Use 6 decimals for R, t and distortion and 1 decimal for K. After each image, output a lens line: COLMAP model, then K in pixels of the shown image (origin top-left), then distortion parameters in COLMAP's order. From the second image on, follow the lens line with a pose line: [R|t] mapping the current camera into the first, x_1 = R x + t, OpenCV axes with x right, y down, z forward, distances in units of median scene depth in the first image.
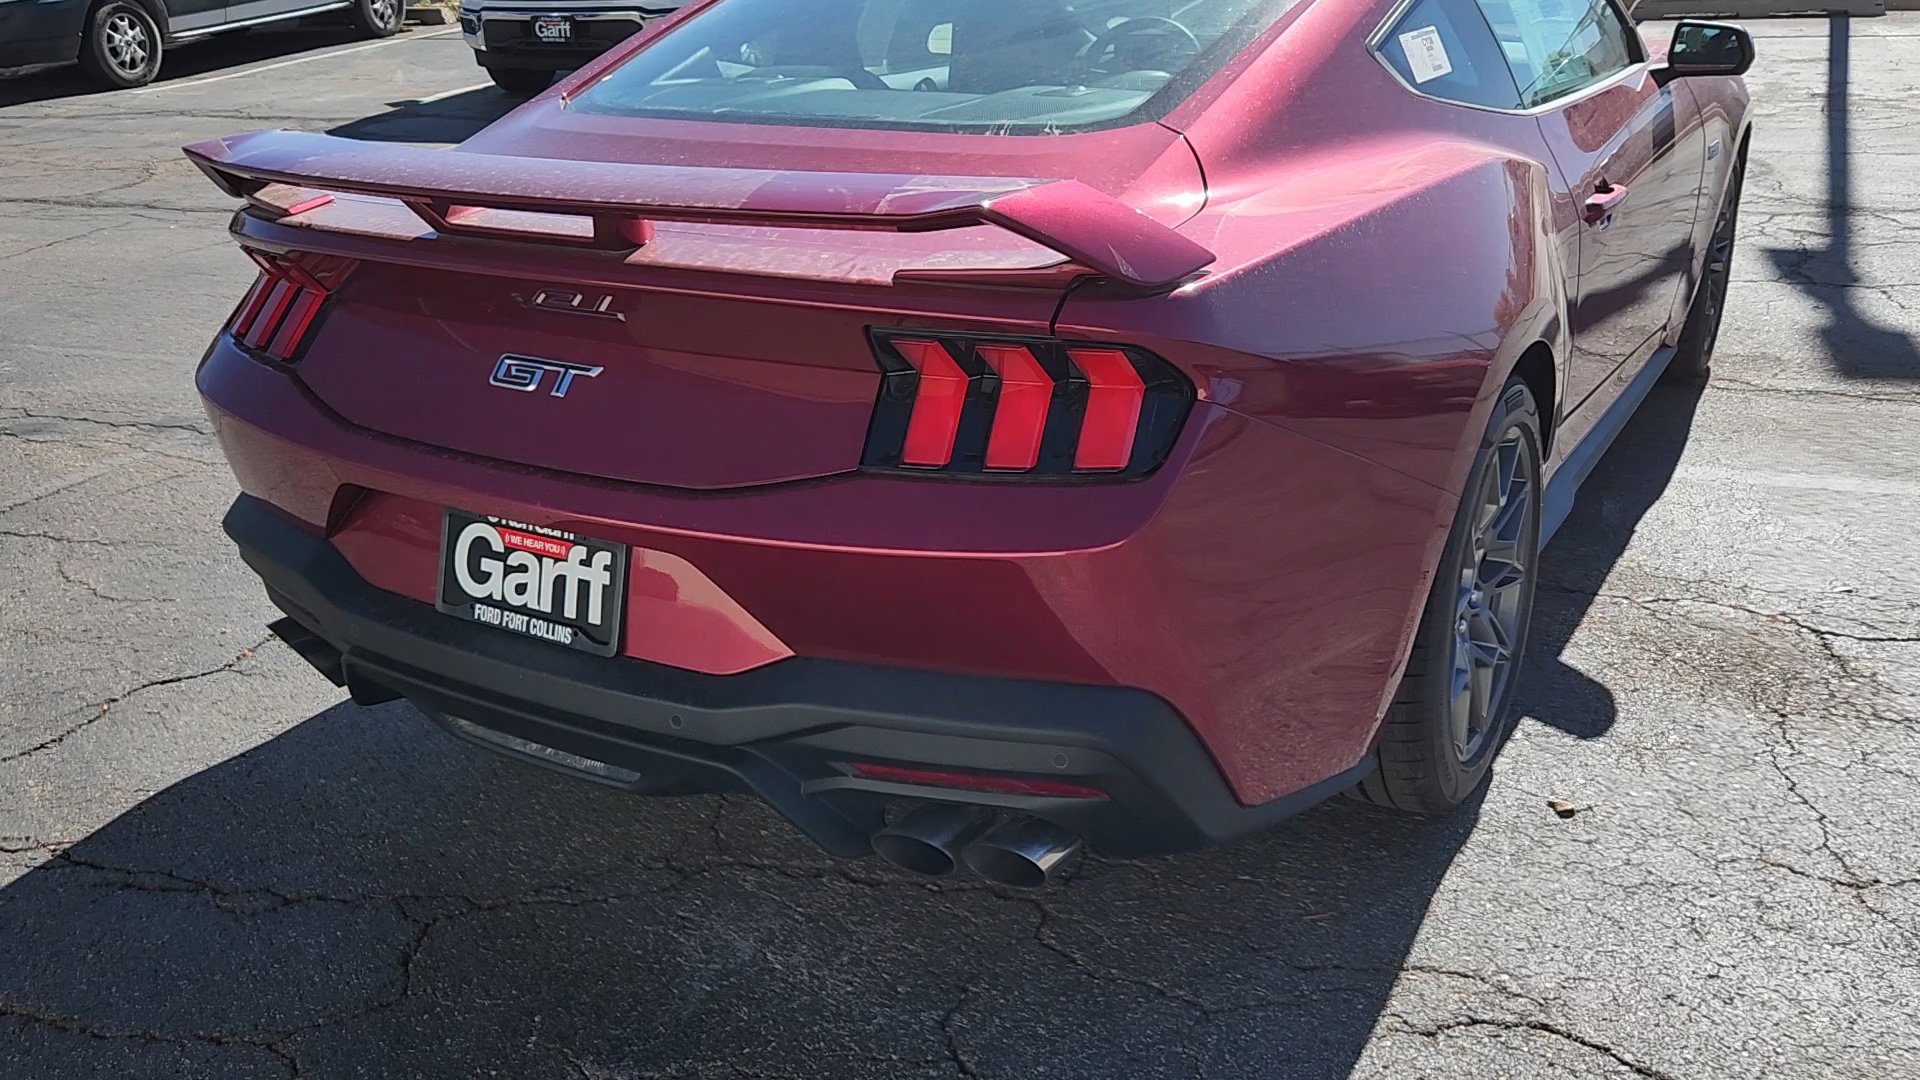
lens RADIAL K [[1631.7, 0, 947.9], [0, 1631.7, 561.5], [0, 0, 1]] dist [0.020121, -0.000903]
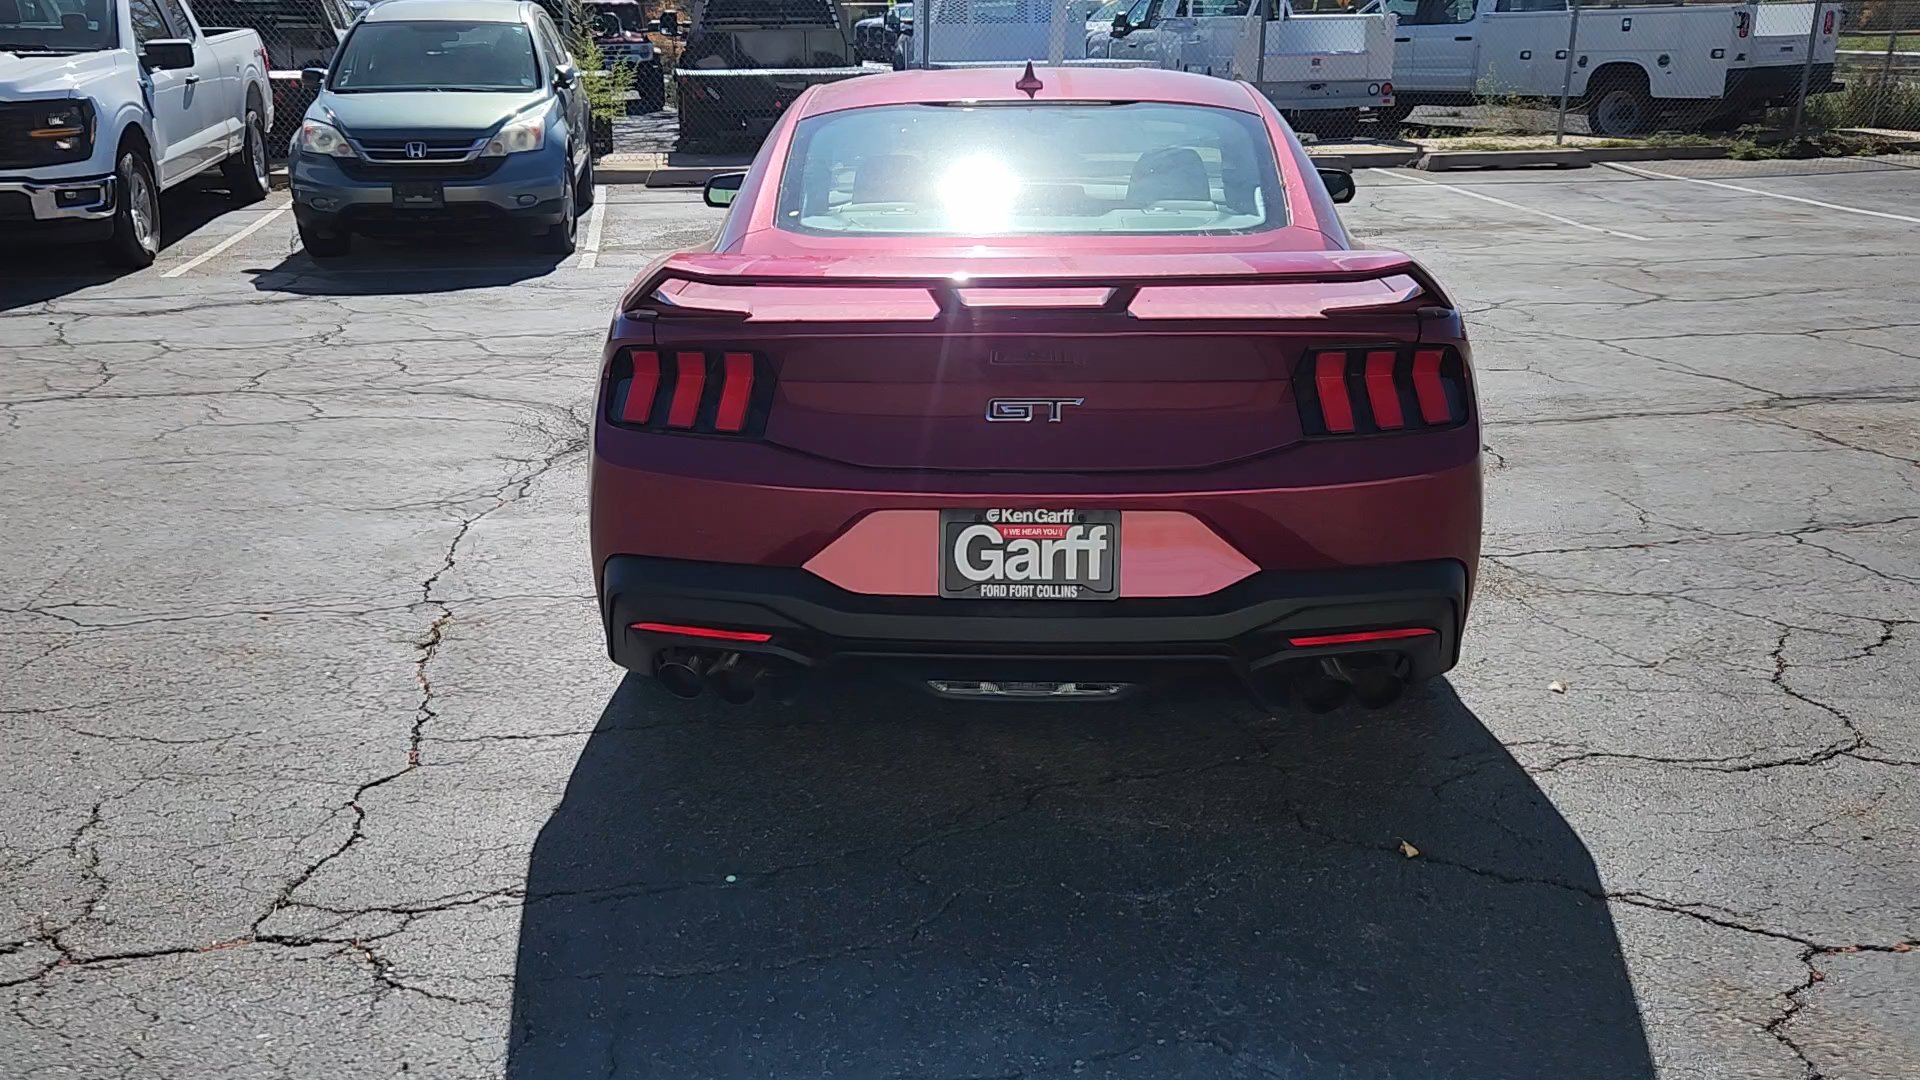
lens RADIAL K [[1631.7, 0, 938.3], [0, 1631.7, 561.4], [0, 0, 1]] dist [0.020121, -0.000903]
pose [[0.879730, -0.120484, 0.459956, -0.938247], [0.164280, 0.984809, -0.056241, 0.076538], [-0.446192, 0.125039, 0.886159, -0.175830]]
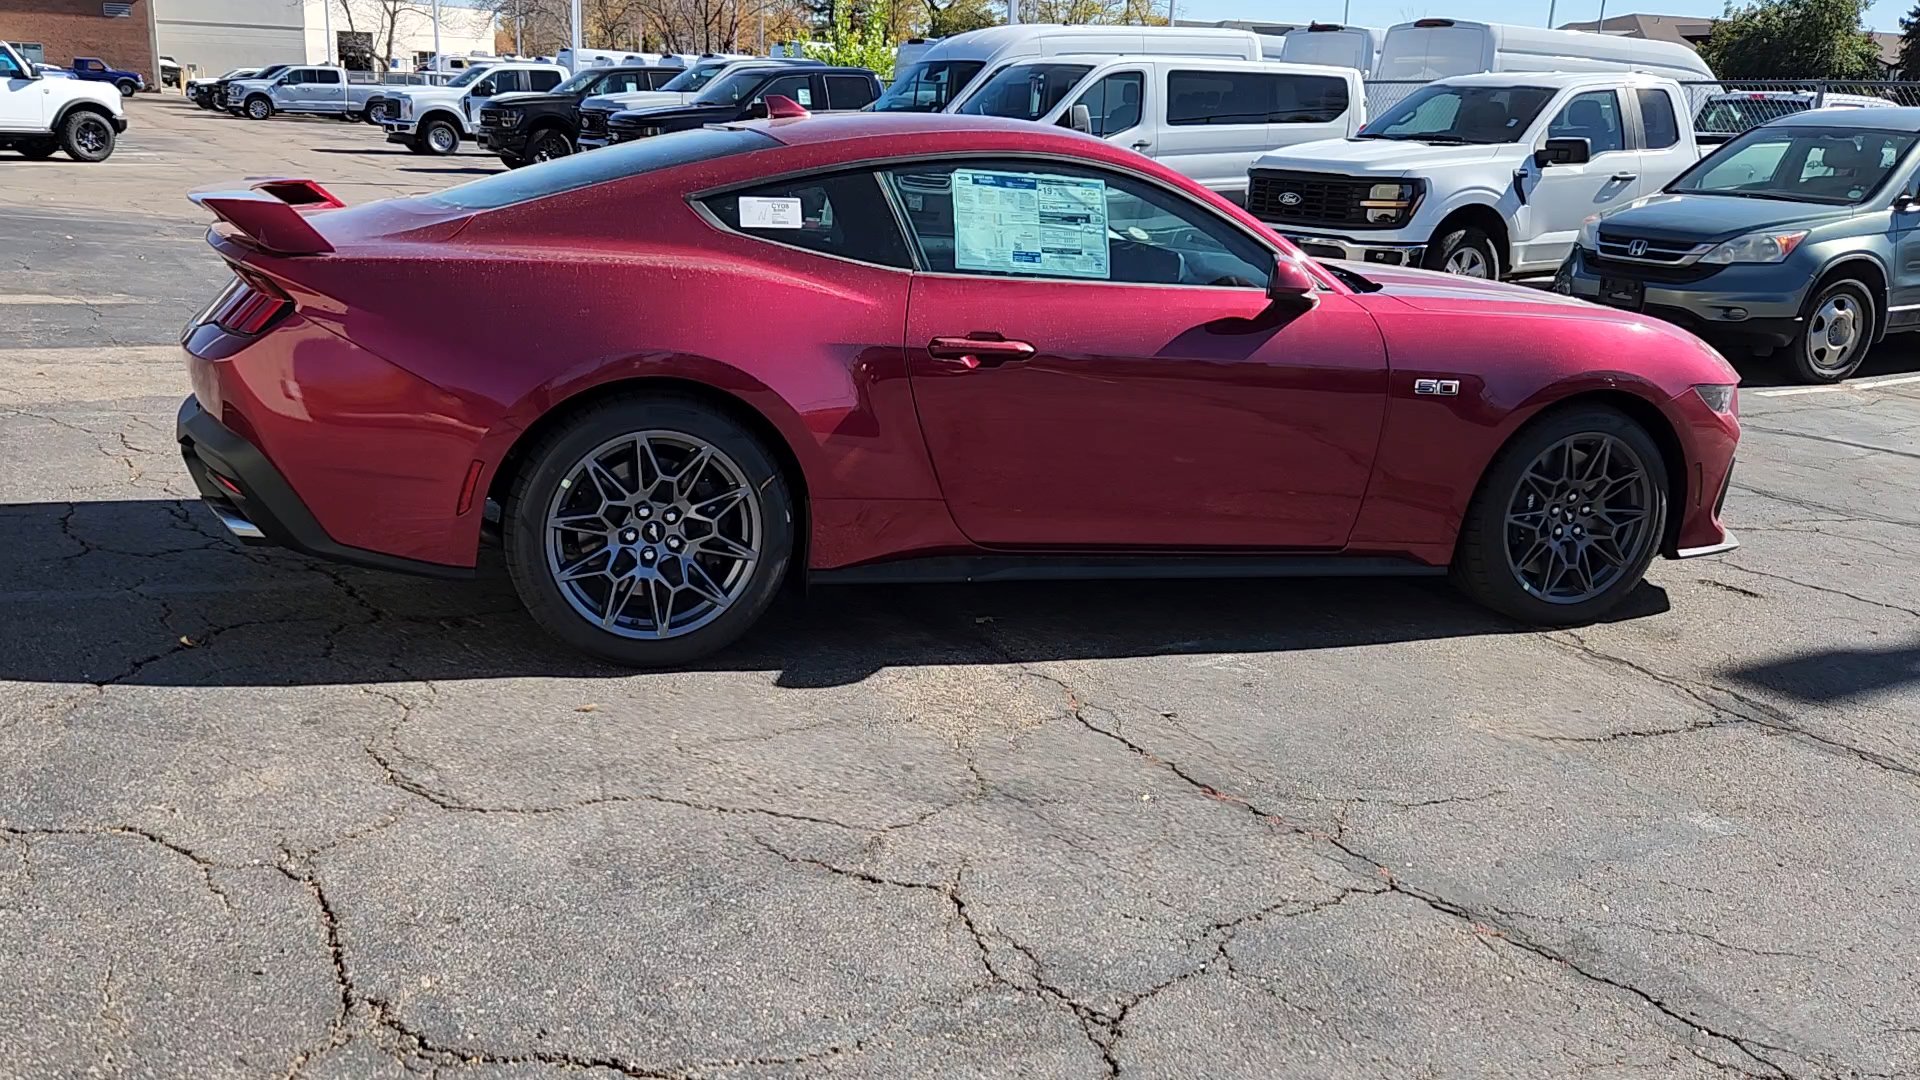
lens RADIAL K [[1631.7, 0, 939.9], [0, 1631.7, 546.0], [0, 0, 1]] dist [0.020121, -0.000903]
pose [[0.749243, 0.229471, -0.621271, 1.825738], [-0.319746, 0.946823, -0.035892, -0.001515], [0.579998, 0.225540, 0.782773, -0.080272]]
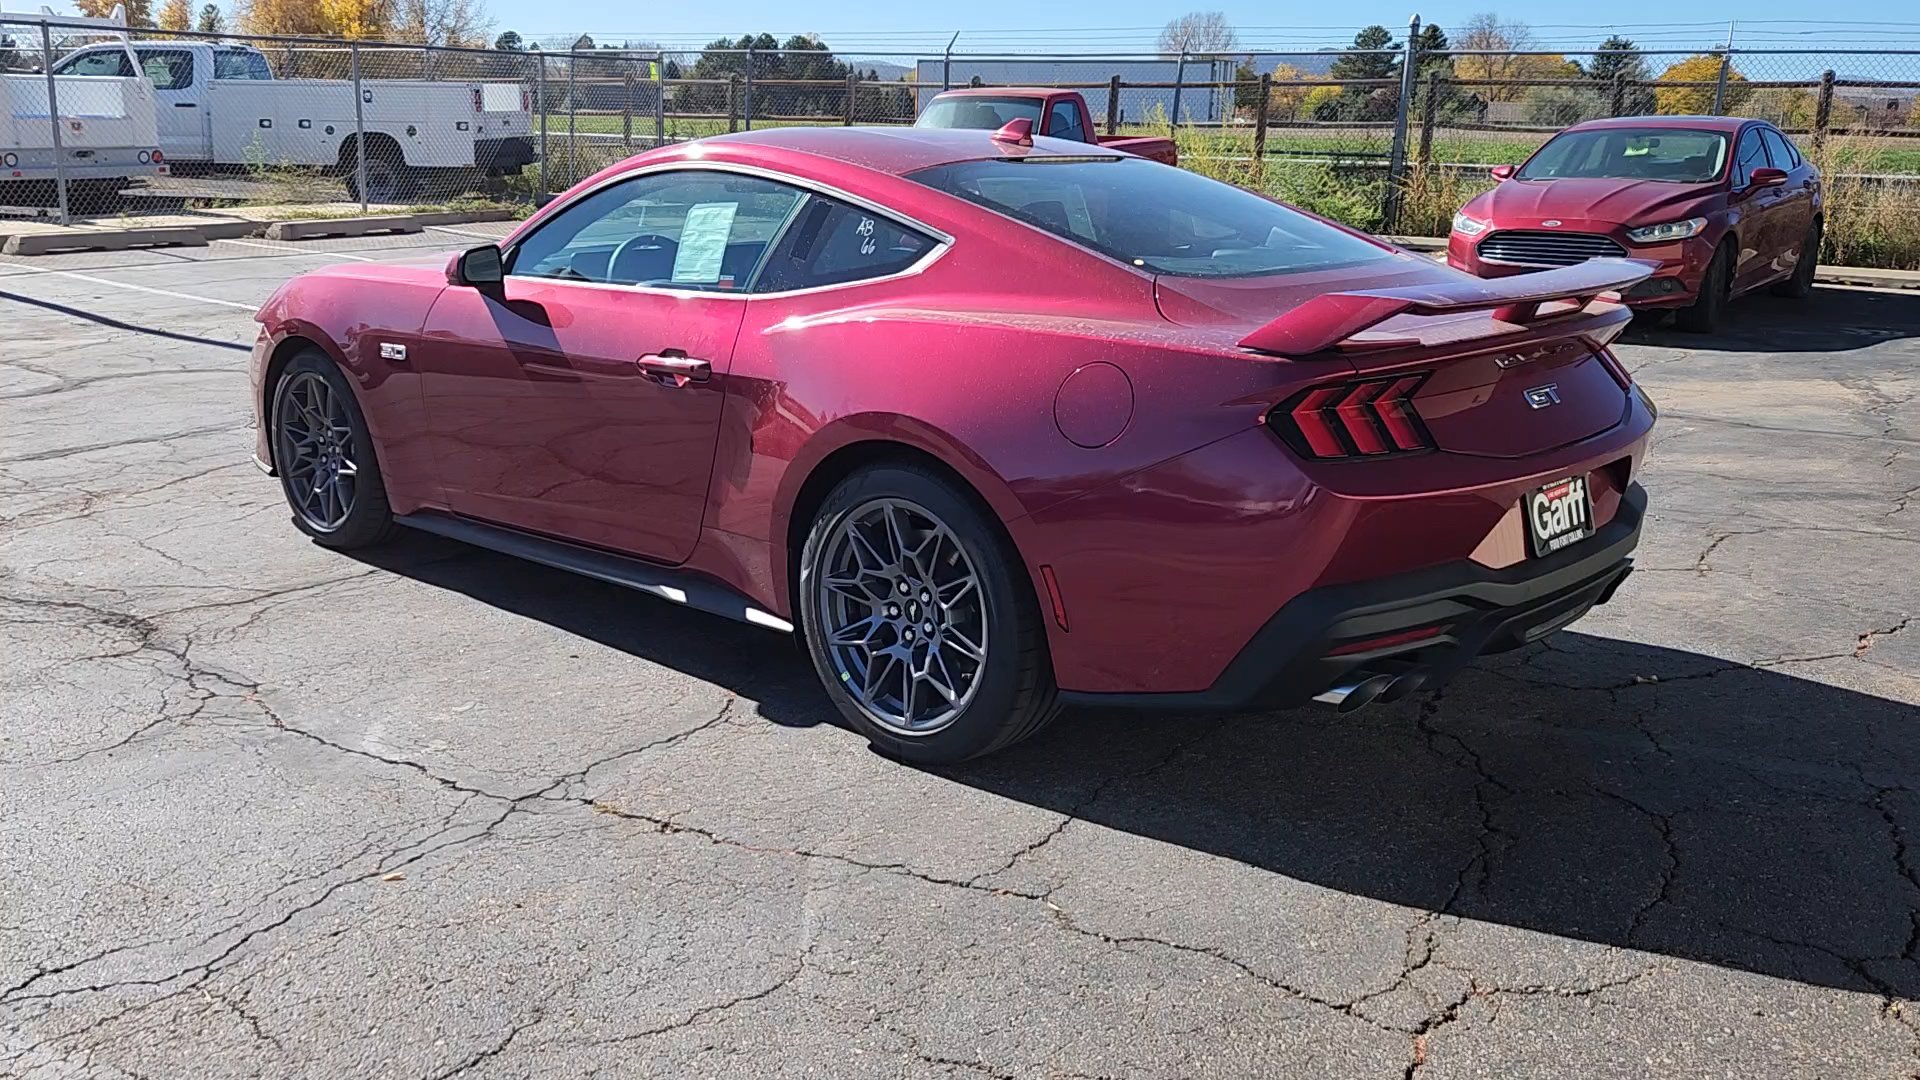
lens RADIAL K [[1631.7, 0, 946.2], [0, 1631.7, 552.7], [0, 0, 1]] dist [0.020121, -0.000903]
pose [[0.206579, -0.219239, 0.953551, -1.996500], [0.359383, 0.923452, 0.134461, -0.405658], [-0.910038, 0.314913, 0.269557, 1.117203]]
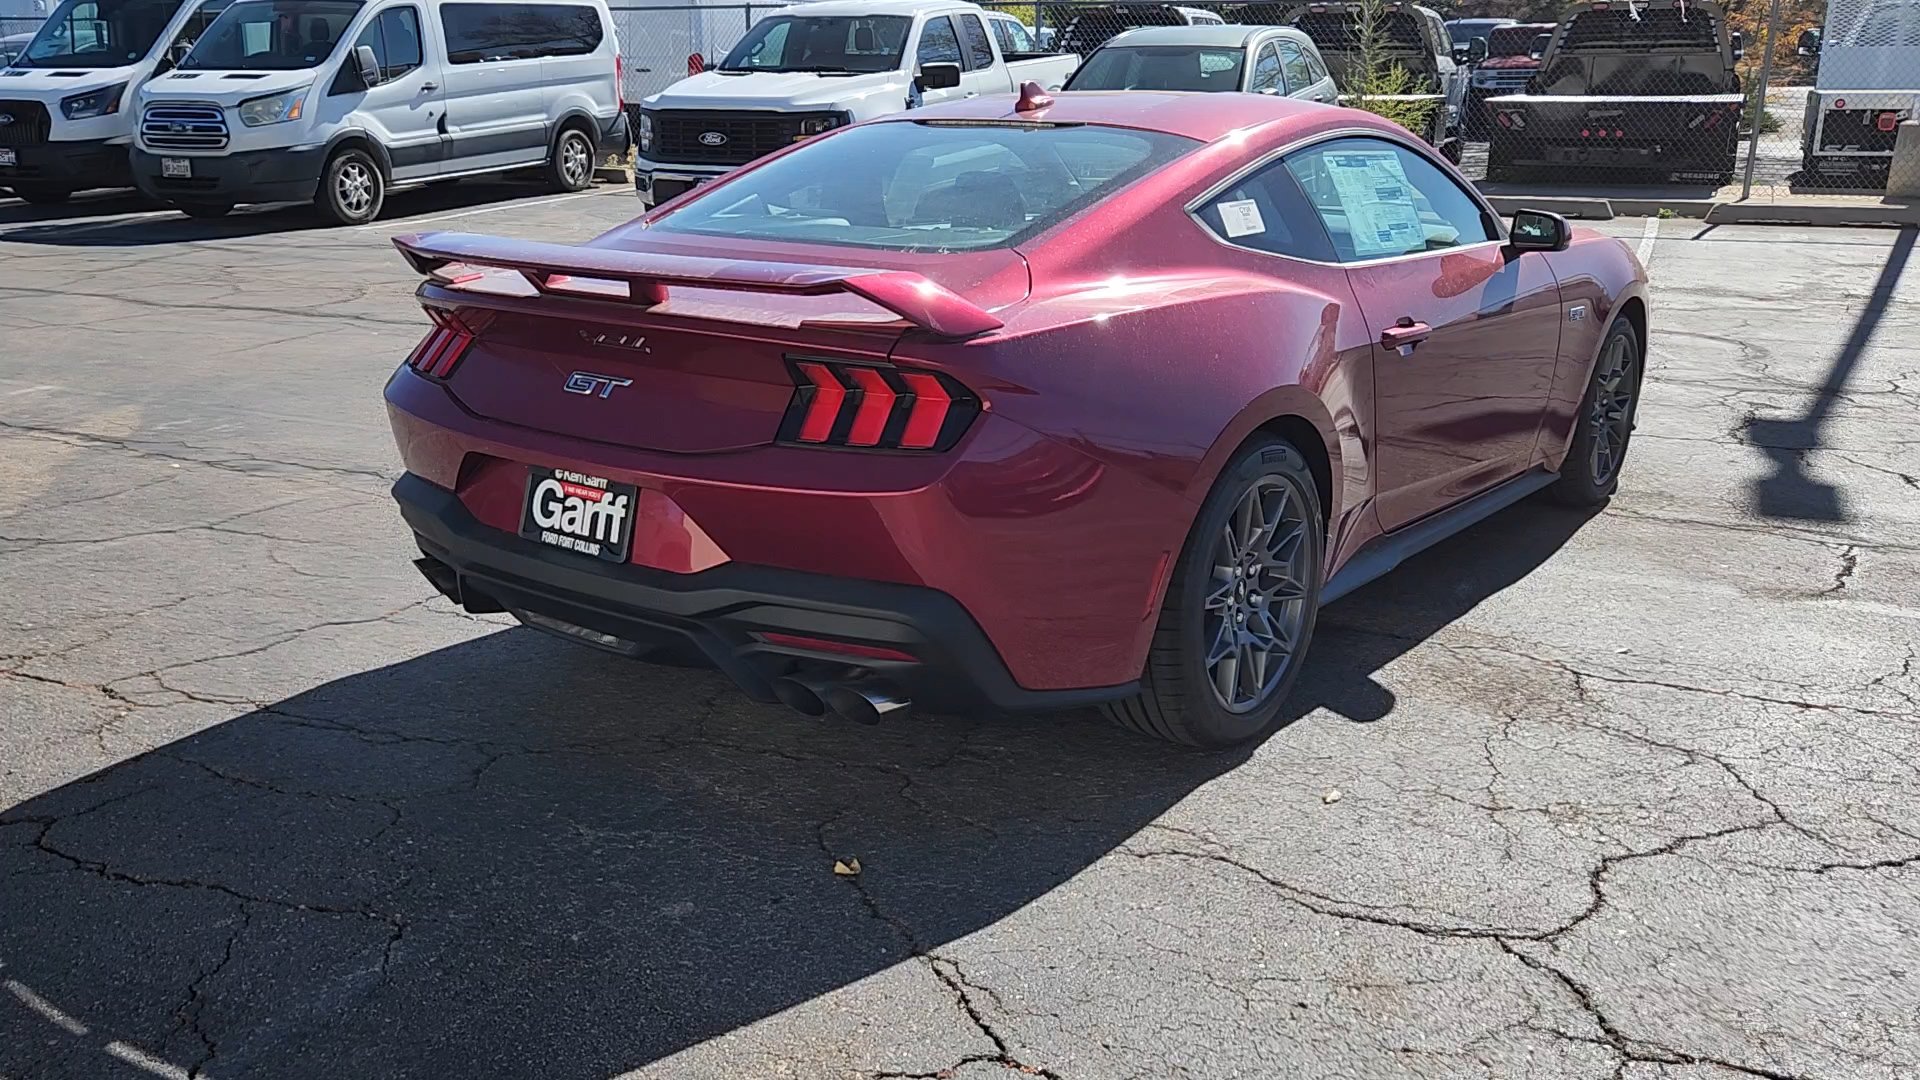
lens RADIAL K [[1631.7, 0, 943.7], [0, 1631.7, 561.7], [0, 0, 1]] dist [0.020121, -0.000903]
pose [[0.993576, 0.062218, -0.094525, 0.235879], [-0.071419, 0.992690, -0.097297, 0.178368], [0.087780, 0.103423, 0.990757, -0.495740]]
